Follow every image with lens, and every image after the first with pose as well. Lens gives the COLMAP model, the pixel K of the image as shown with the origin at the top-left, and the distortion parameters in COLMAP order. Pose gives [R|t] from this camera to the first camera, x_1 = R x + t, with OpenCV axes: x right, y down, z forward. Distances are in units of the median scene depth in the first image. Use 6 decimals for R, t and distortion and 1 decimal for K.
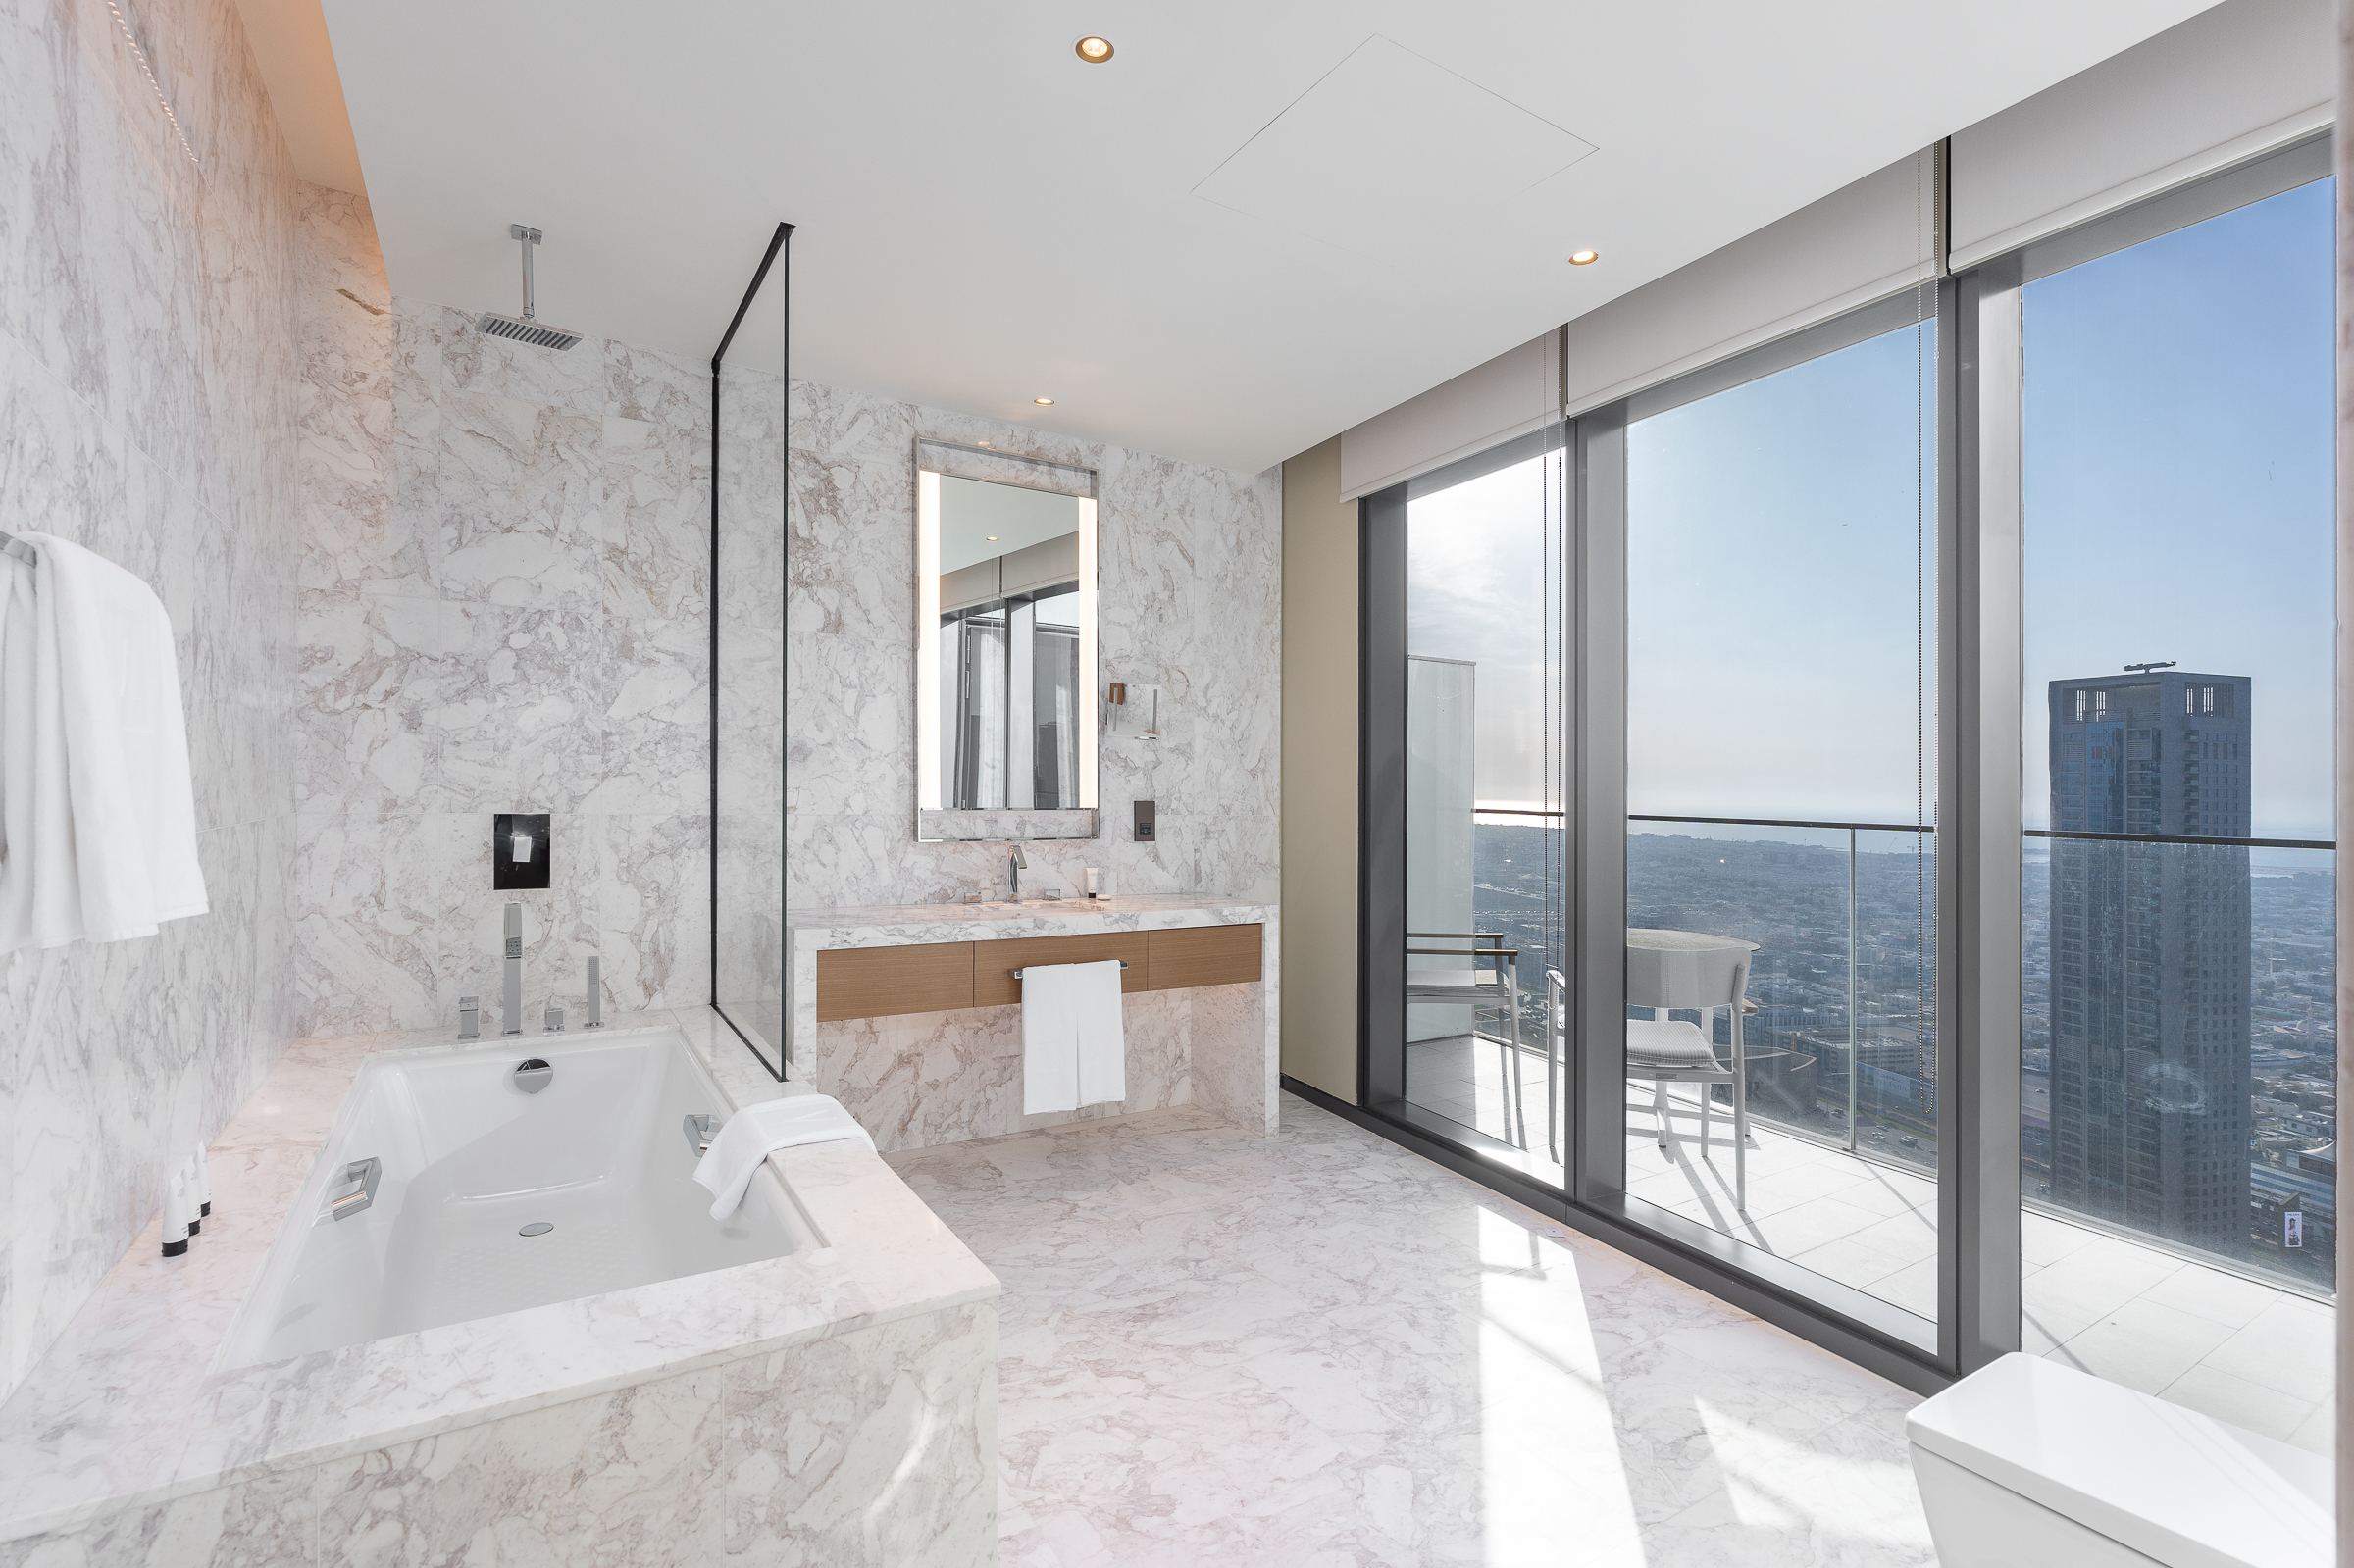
lens RADIAL K [[1074.3, 0, 1181.8], [0, 1074.3, 796.9], [0, 0, 1]] dist [-0.002764, -0.000453]
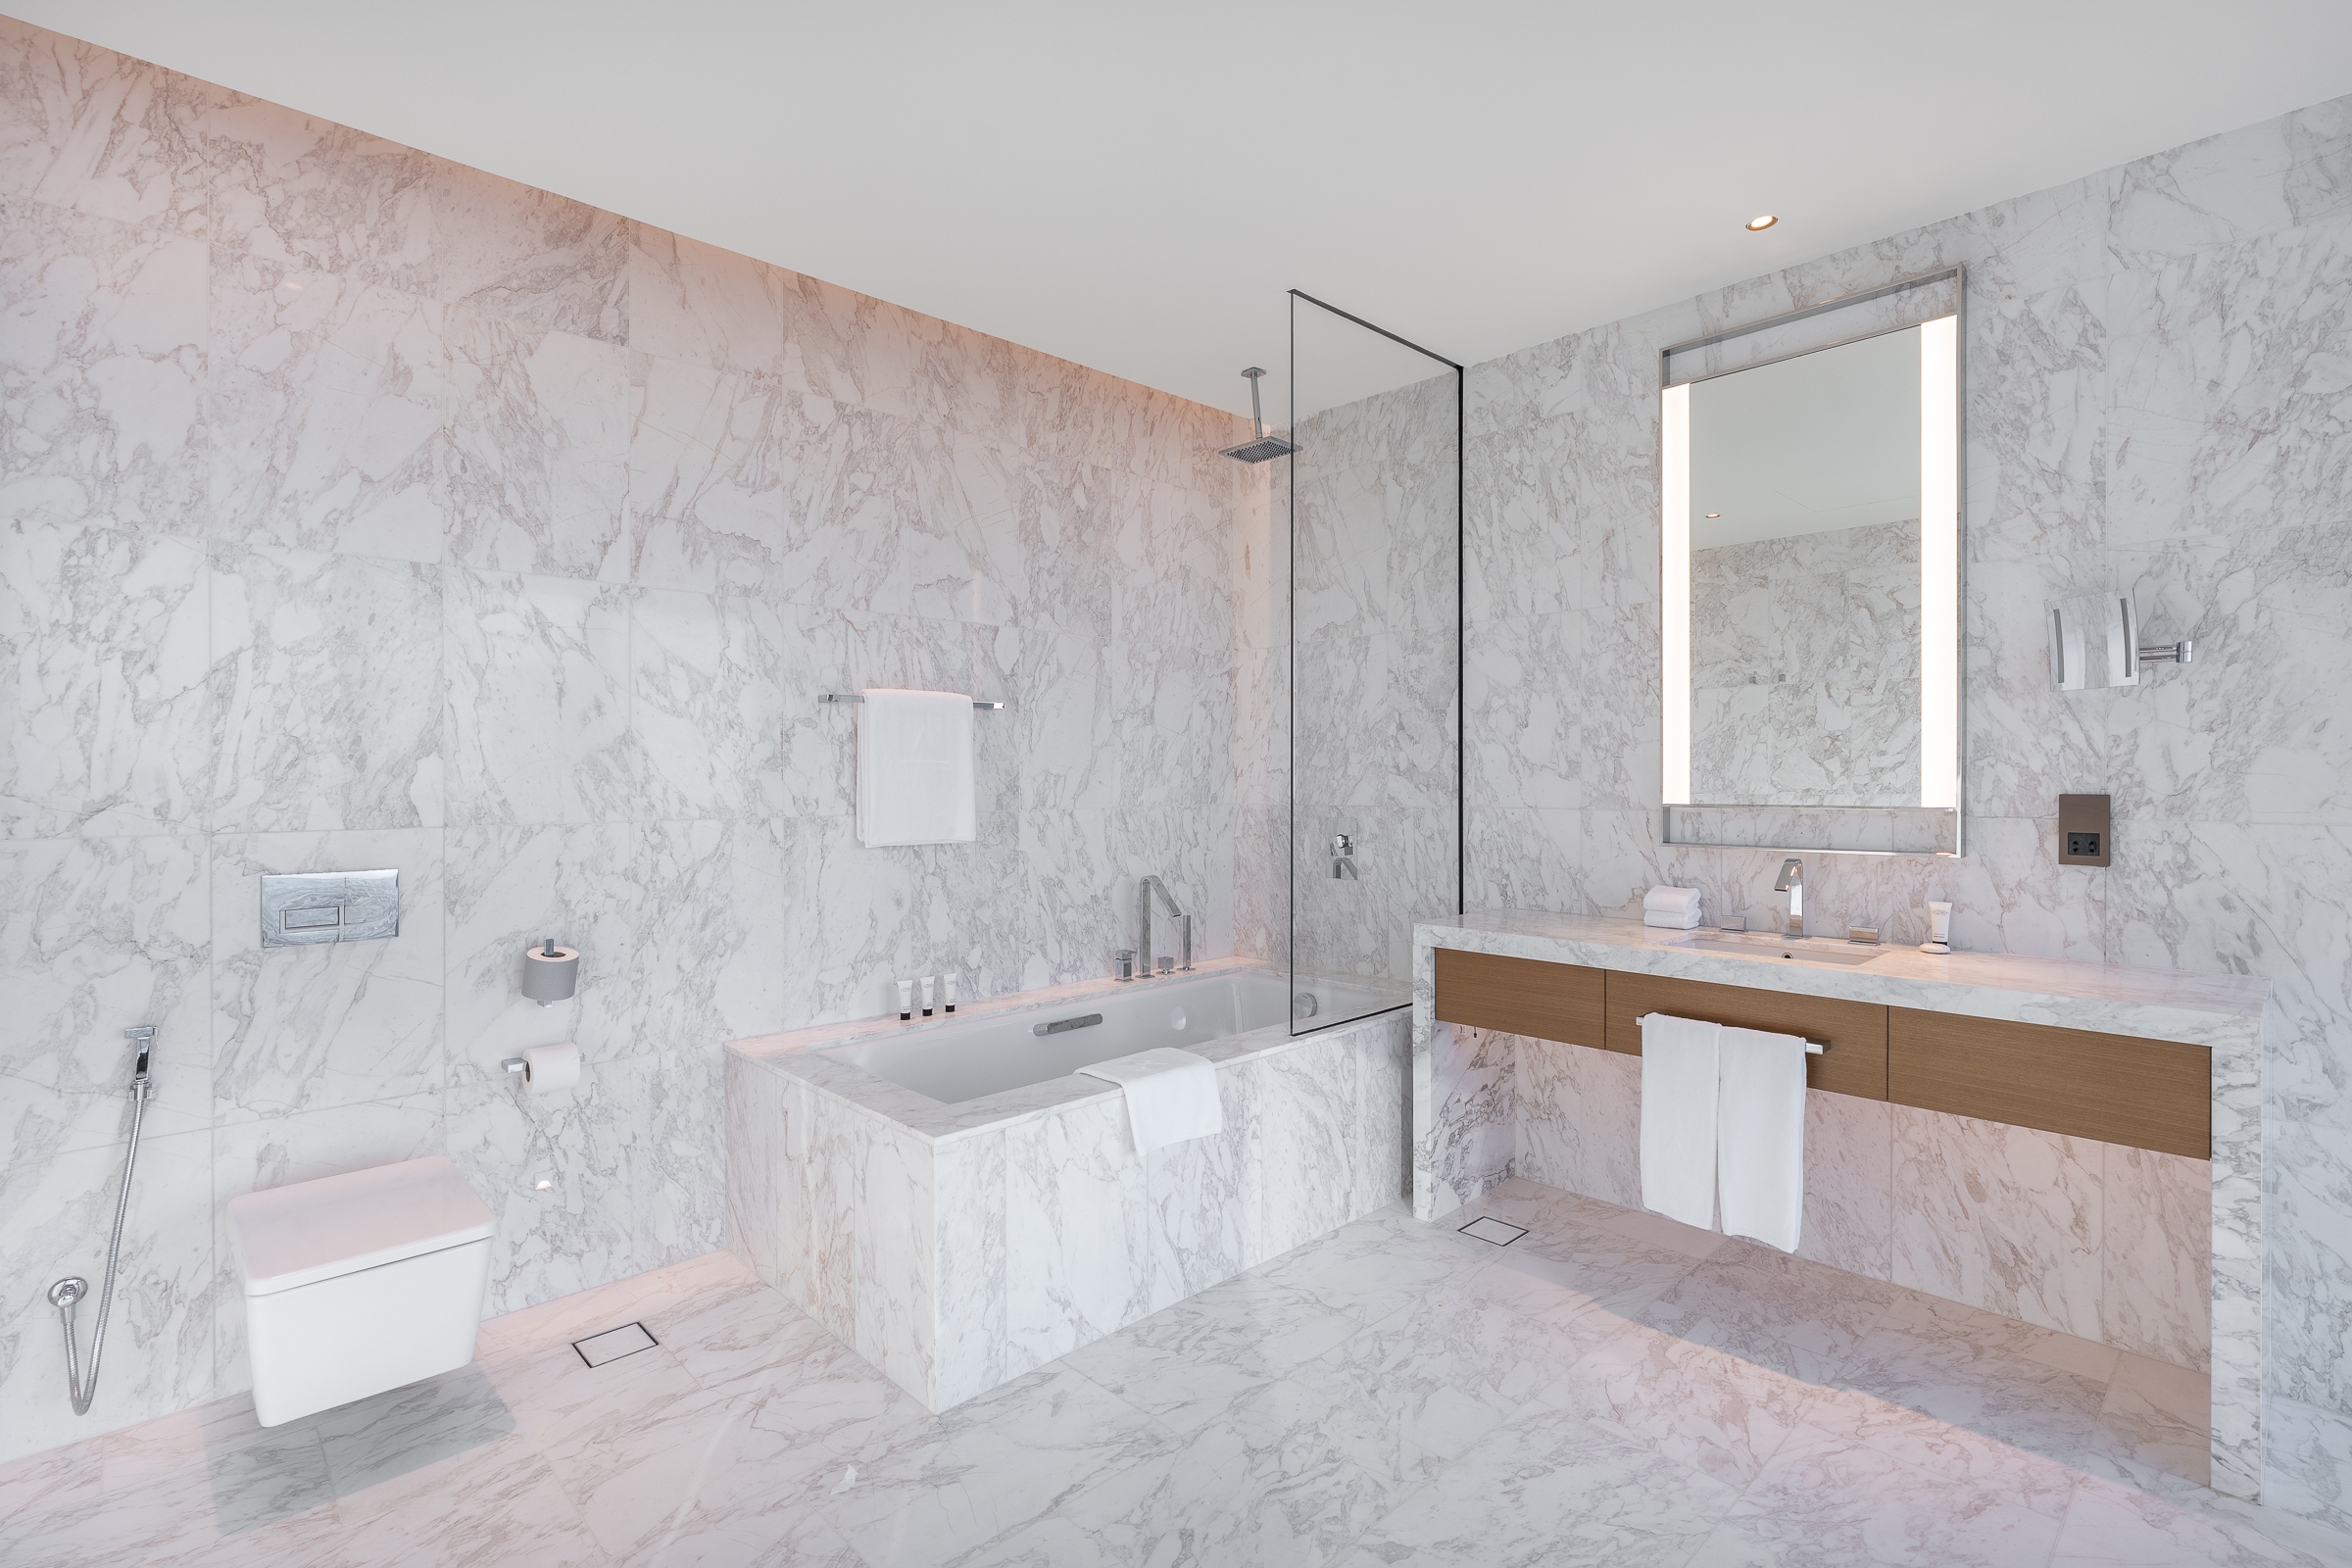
lens RADIAL K [[1073.5, 0, 1180.8], [0, 1073.5, 796.9], [0, 0, 1]] dist [-0.002764, -0.000453]
pose [[0.212039, 0.000738, -0.977261, 0.475457], [0.008178, 0.999963, 0.002529, -0.000321], [0.977227, -0.008528, 0.212025, 0.460153]]
